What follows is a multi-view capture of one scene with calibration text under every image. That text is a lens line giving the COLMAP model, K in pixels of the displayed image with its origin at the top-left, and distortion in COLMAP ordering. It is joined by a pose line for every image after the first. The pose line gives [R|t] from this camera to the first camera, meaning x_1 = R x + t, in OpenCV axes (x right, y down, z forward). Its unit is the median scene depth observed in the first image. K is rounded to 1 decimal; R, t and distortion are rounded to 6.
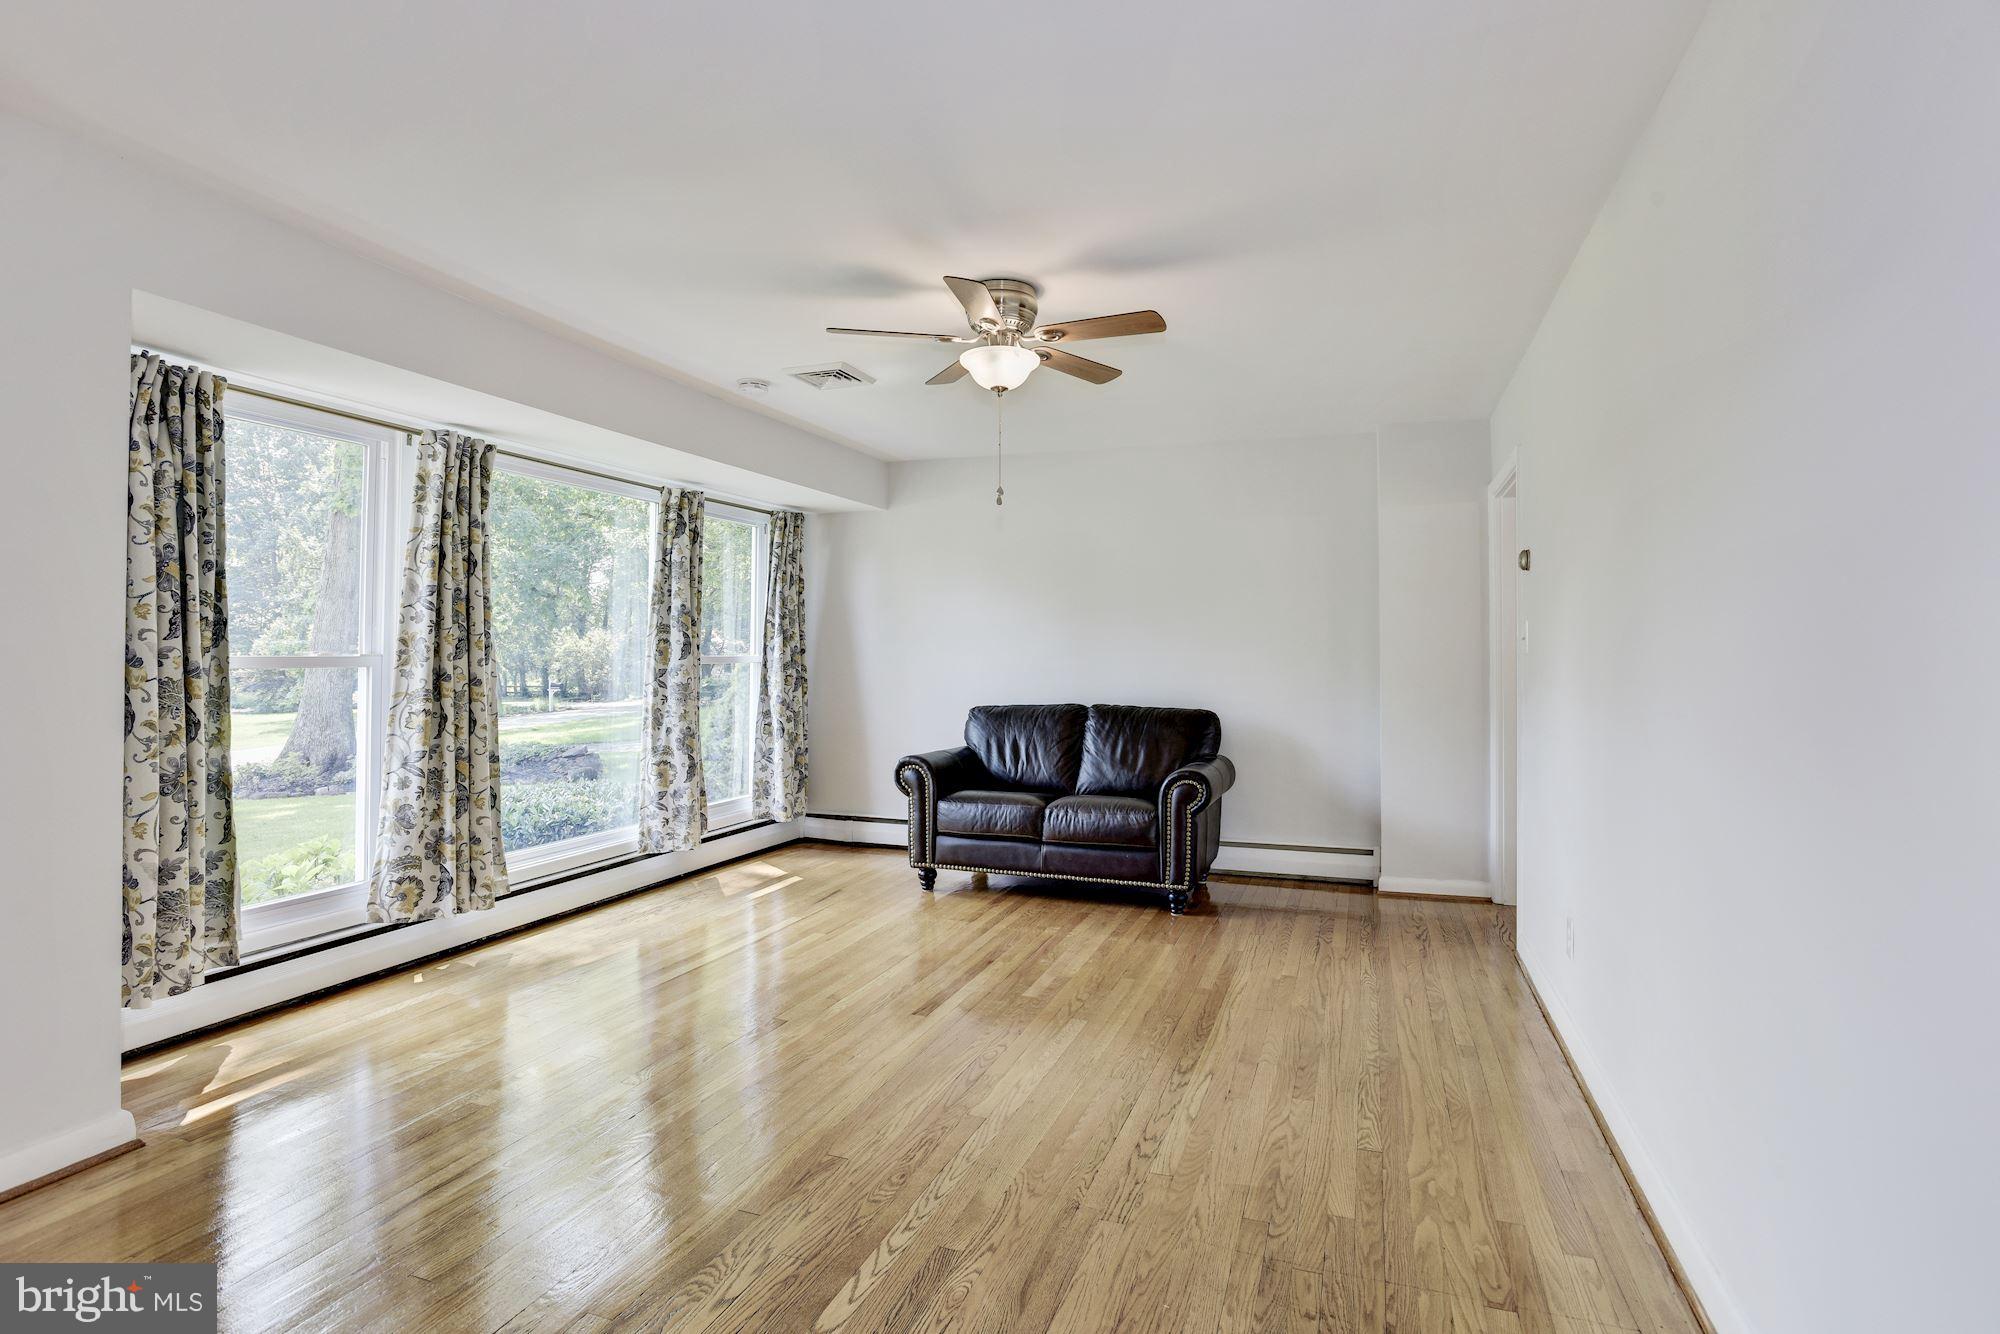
lens RADIAL K [[972.4, 0, 1009.8], [0, 972.4, 651.9], [0, 0, 1]] dist [-0.065694, 0.030650]
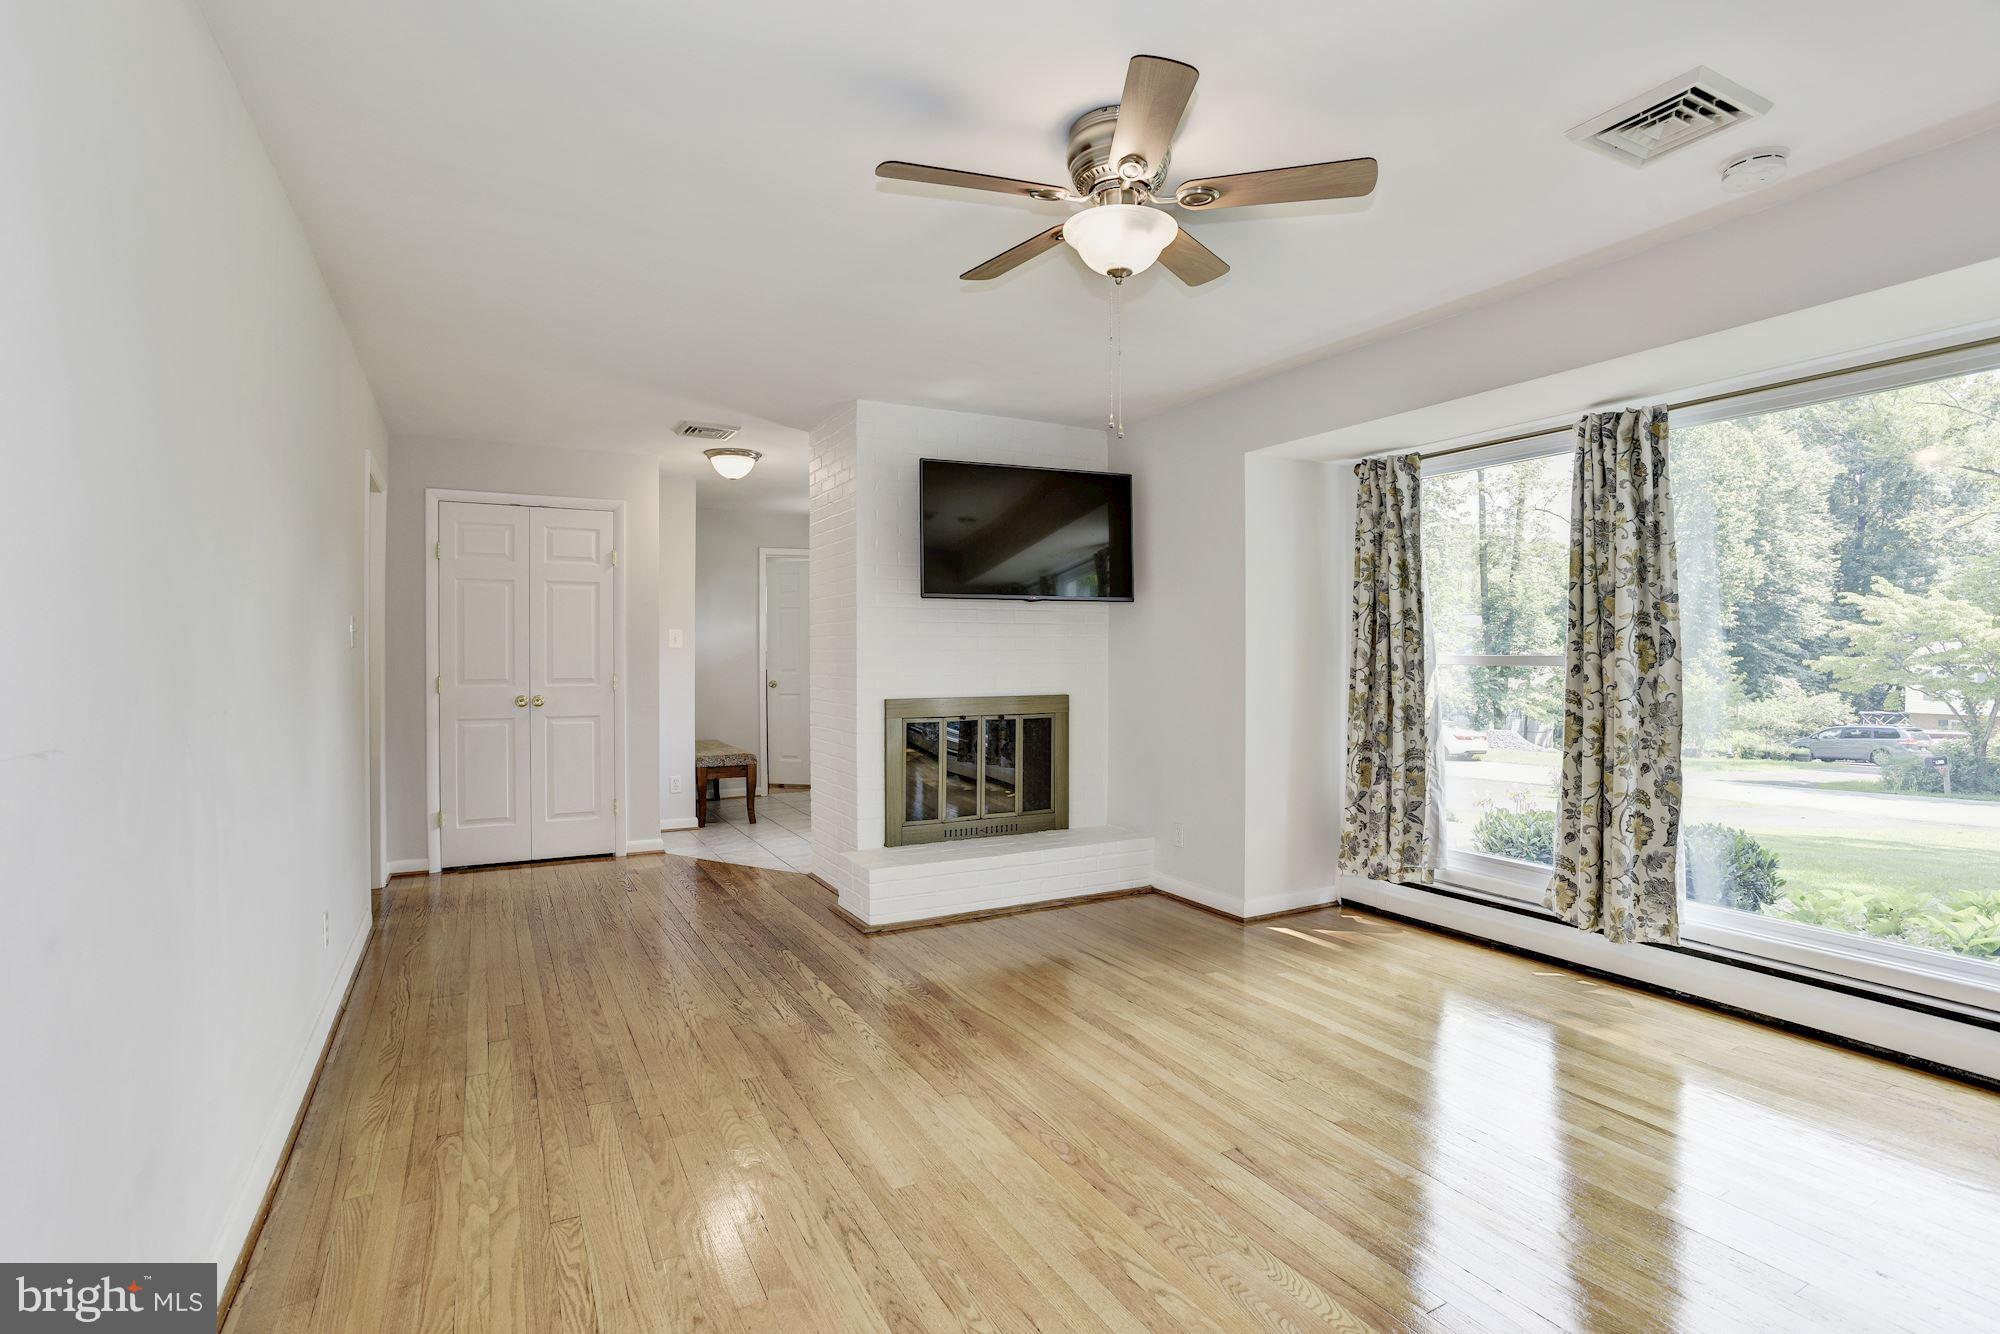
lens RADIAL K [[972.4, 0, 1009.8], [0, 972.4, 651.9], [0, 0, 1]] dist [-0.065694, 0.030650]
pose [[-0.671381, 0.015613, -0.740948, 0.479442], [0.021305, 0.999771, 0.001762, -0.012283], [0.740806, -0.014603, -0.671560, 1.201061]]
